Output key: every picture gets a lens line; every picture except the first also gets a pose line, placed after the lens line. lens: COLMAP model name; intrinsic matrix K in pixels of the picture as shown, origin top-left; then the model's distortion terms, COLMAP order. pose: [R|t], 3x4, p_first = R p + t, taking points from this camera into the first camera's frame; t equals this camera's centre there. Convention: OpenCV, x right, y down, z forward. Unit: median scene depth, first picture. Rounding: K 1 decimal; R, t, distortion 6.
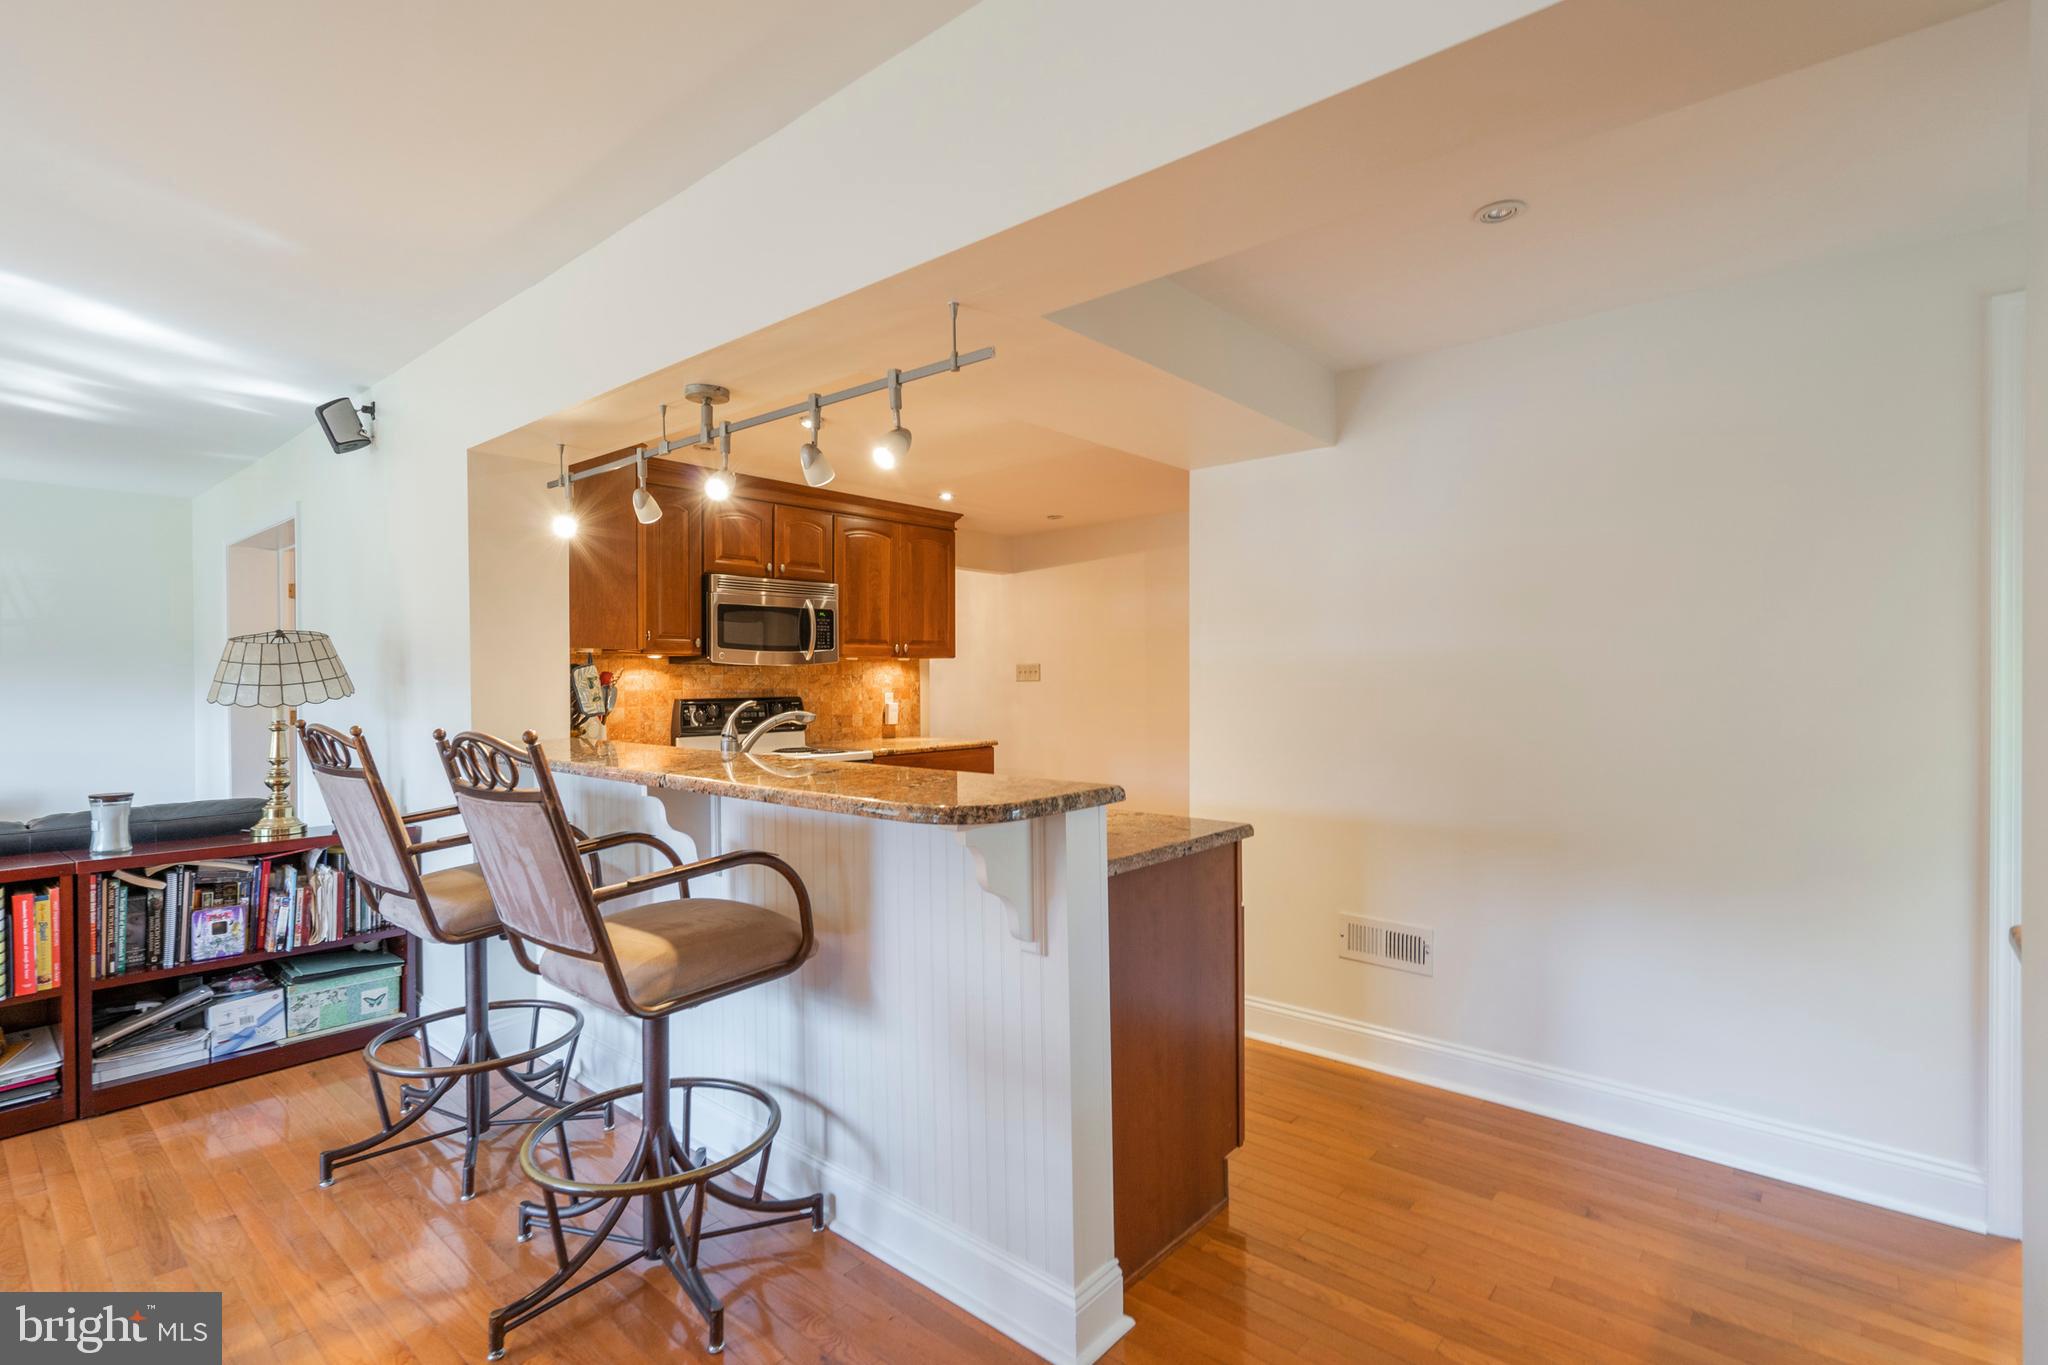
lens RADIAL K [[999.9, 0, 1019.3], [0, 999.9, 681.7], [0, 0, 1]] dist [-0.000578, 0.000018]
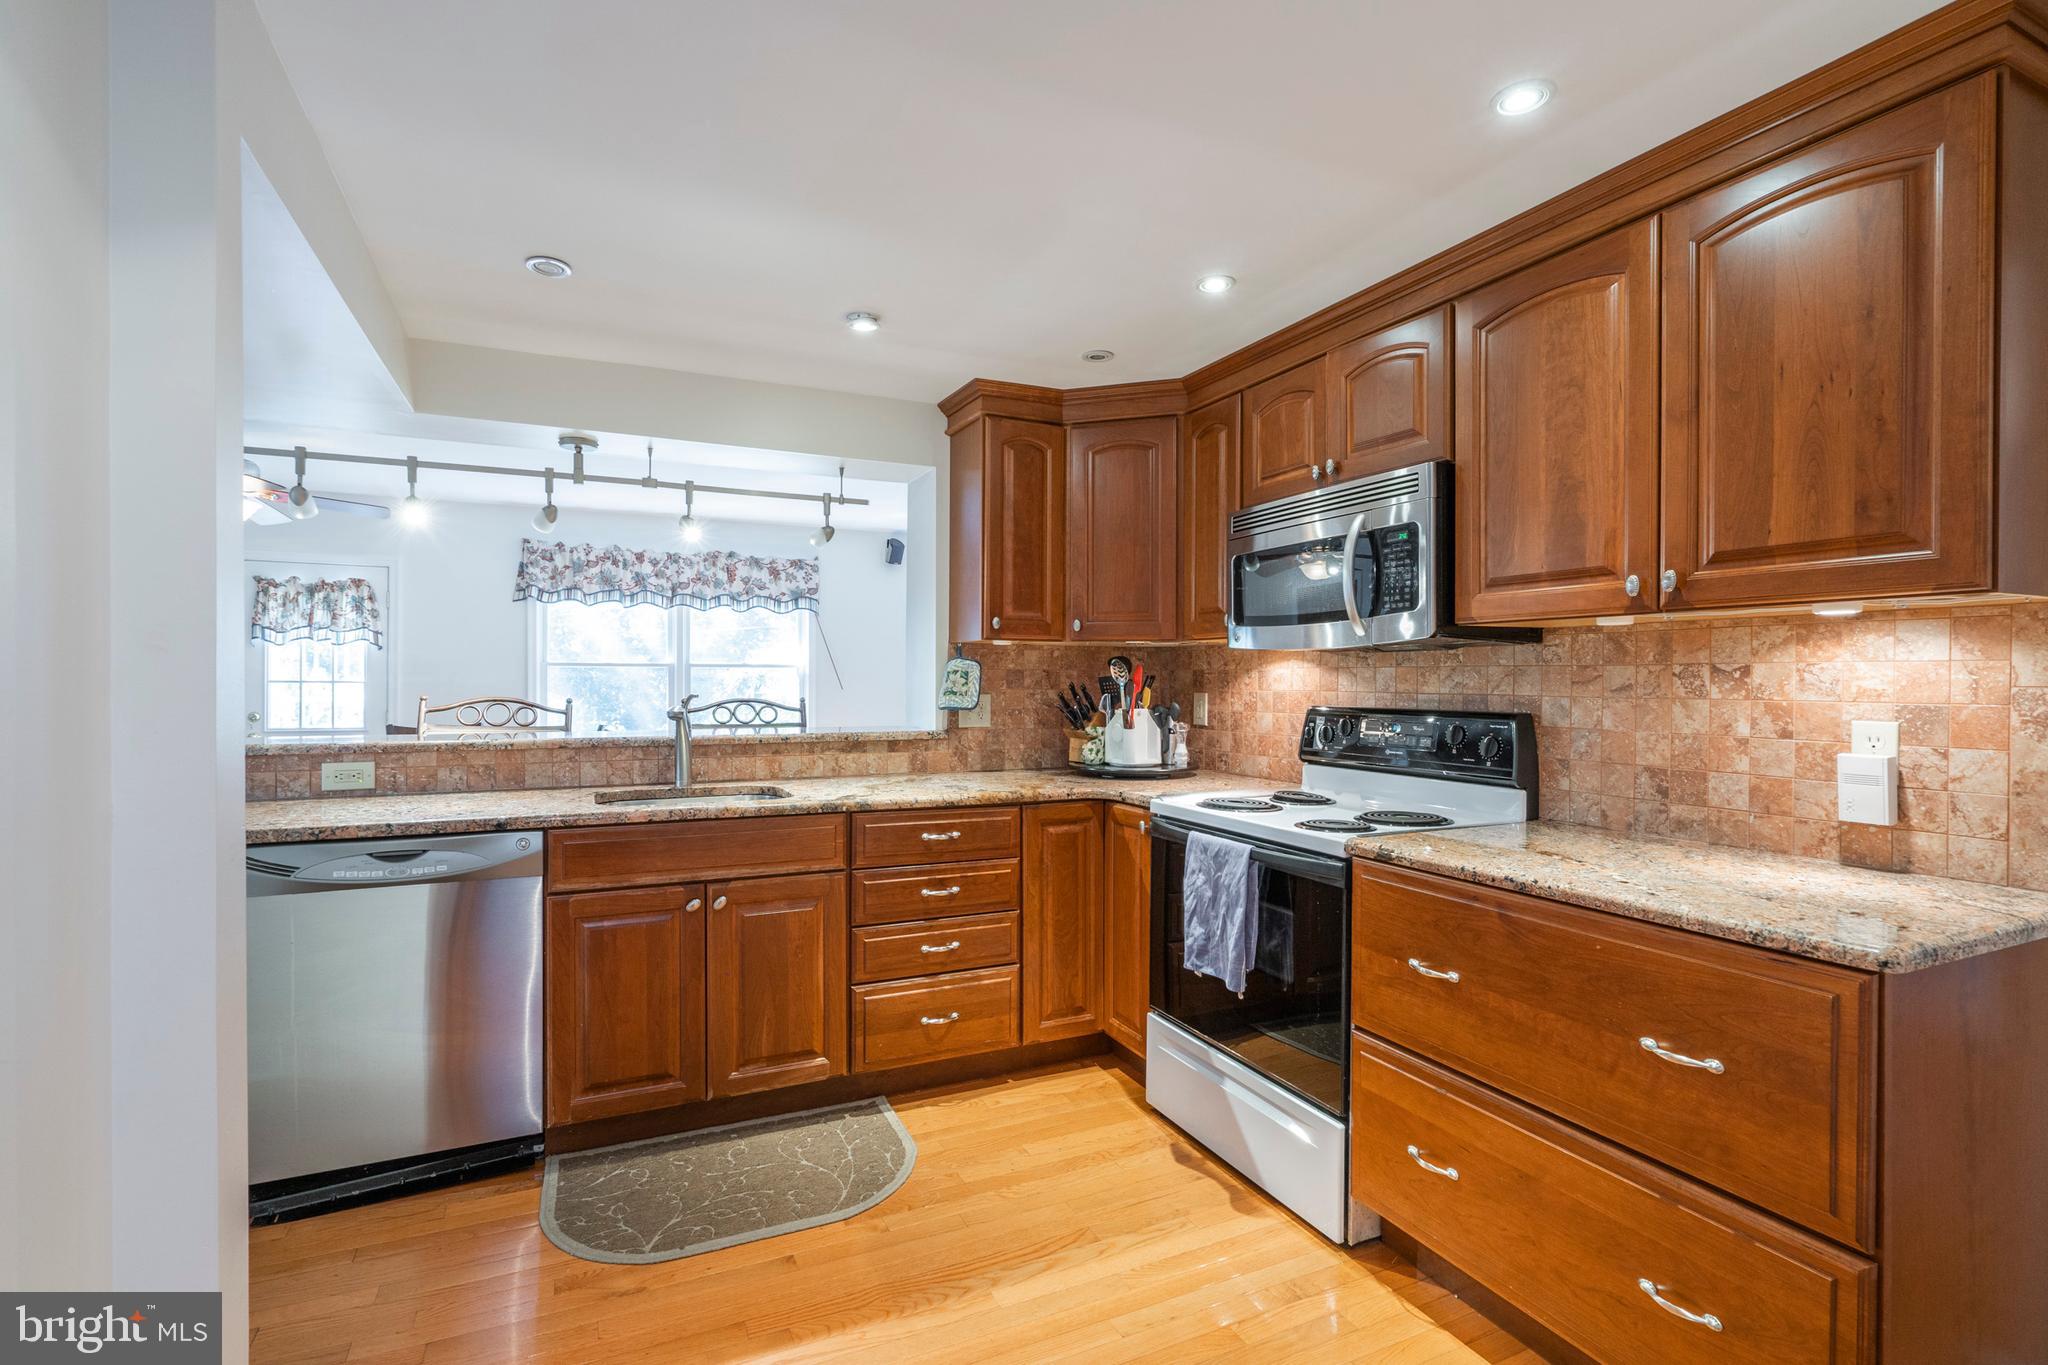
lens RADIAL K [[955.4, 0, 1041.7], [0, 955.4, 677.7], [0, 0, 1]] dist [-0.008115, 0.000544]
pose [[-0.411270, 0.005515, -0.911497, 0.265418], [-0.003464, 0.999965, 0.007613, -0.003981], [0.911507, 0.006288, -0.411236, 0.975600]]
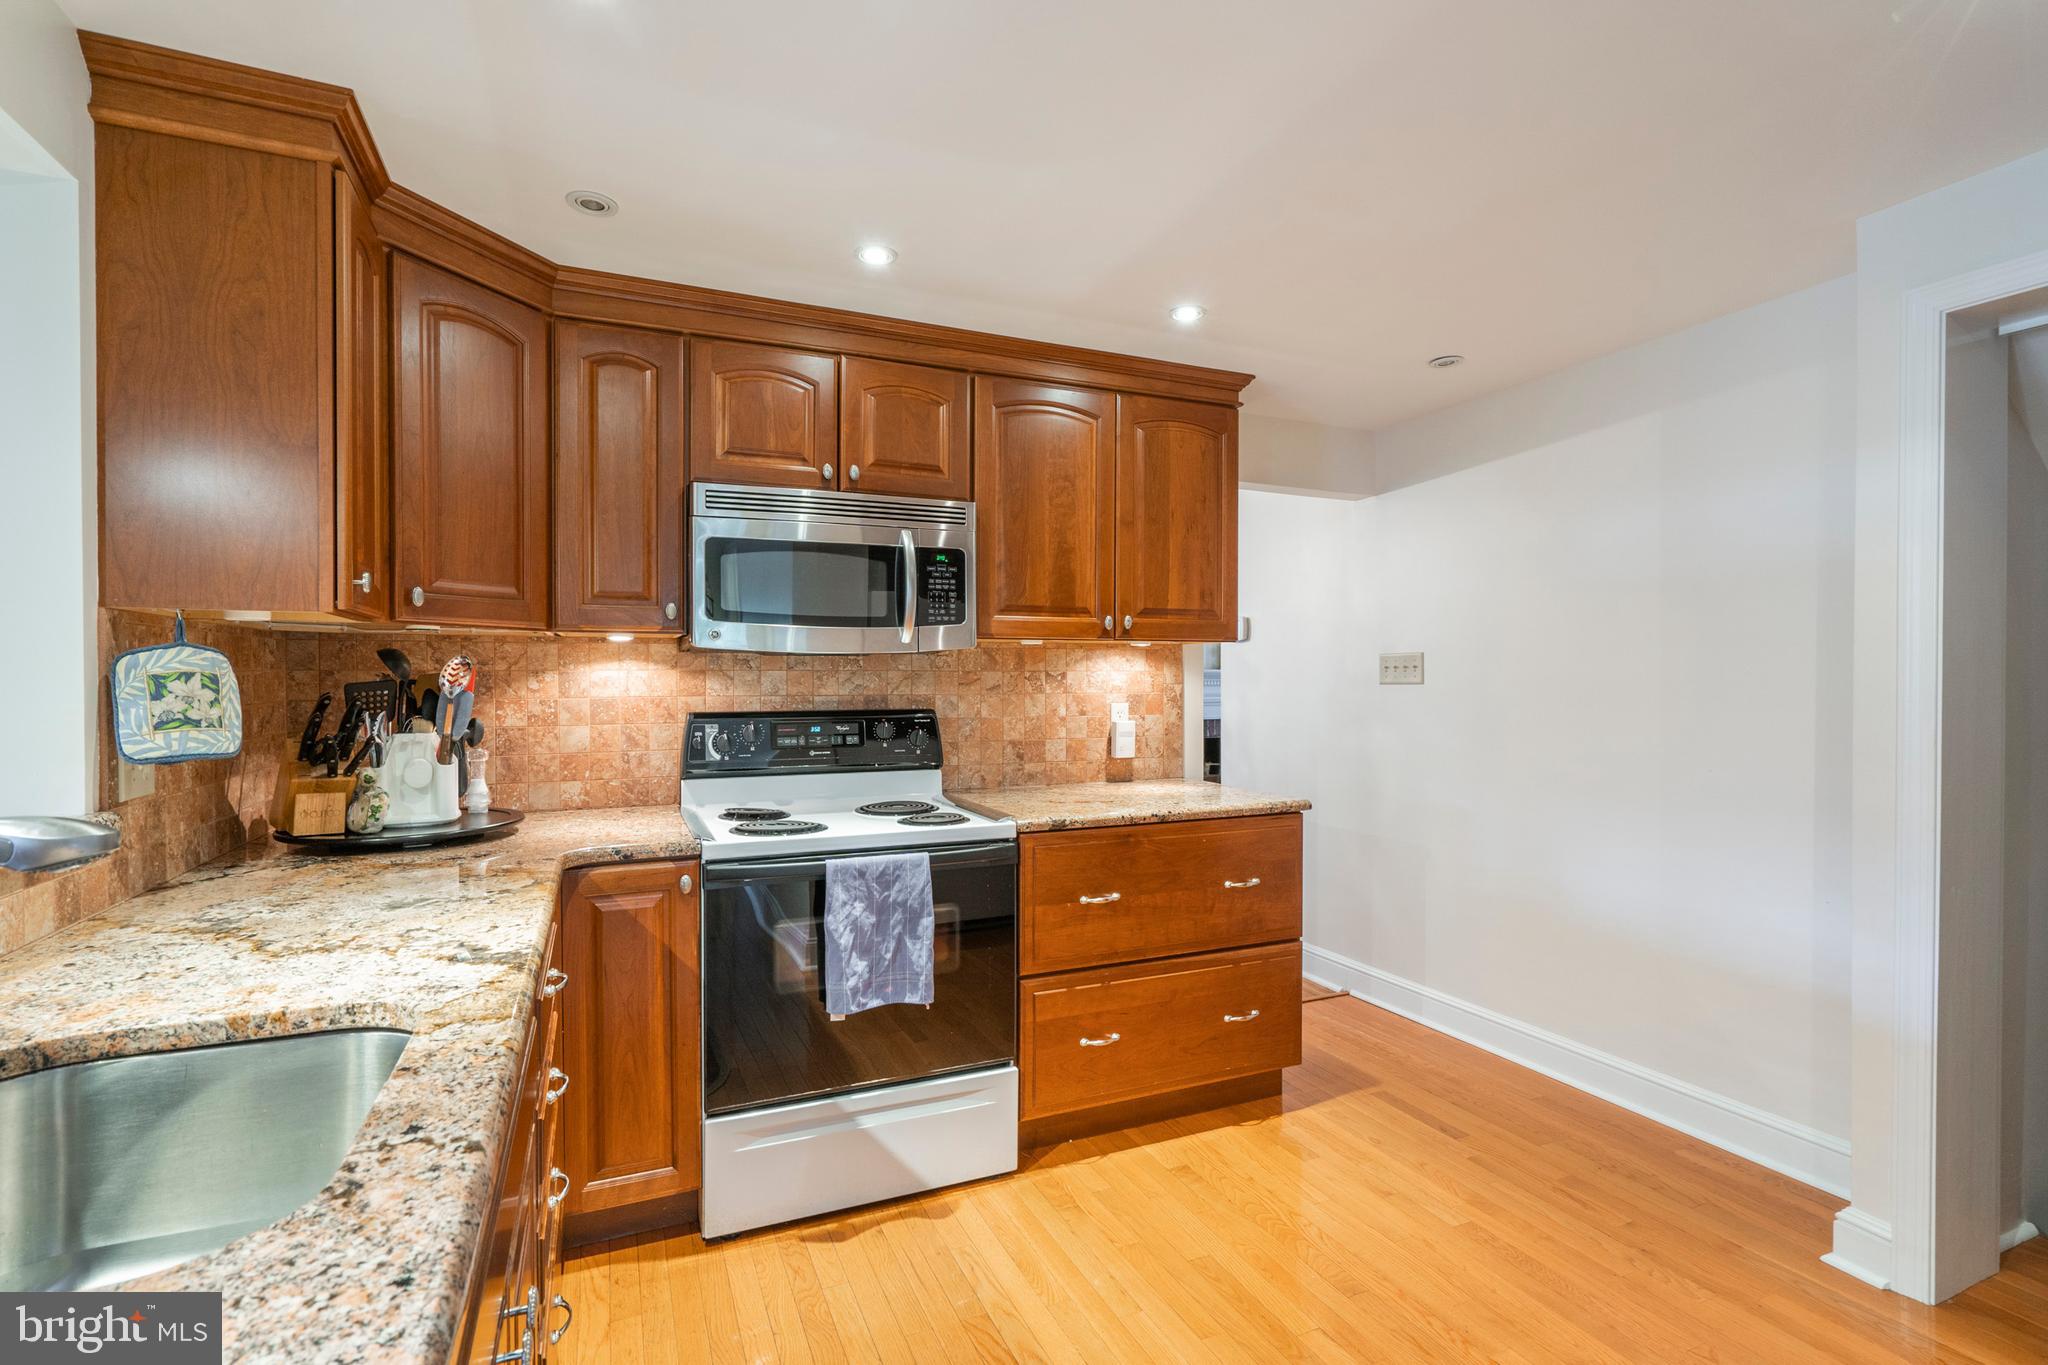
lens RADIAL K [[955.4, 0, 989.7], [0, 955.4, 681.8], [0, 0, 1]] dist [-0.008115, 0.000544]
pose [[0.892927, 0.010239, -0.450084, 0.054825], [-0.007864, 0.999944, 0.007146, -0.004854], [0.450132, -0.002841, 0.892957, 0.523646]]
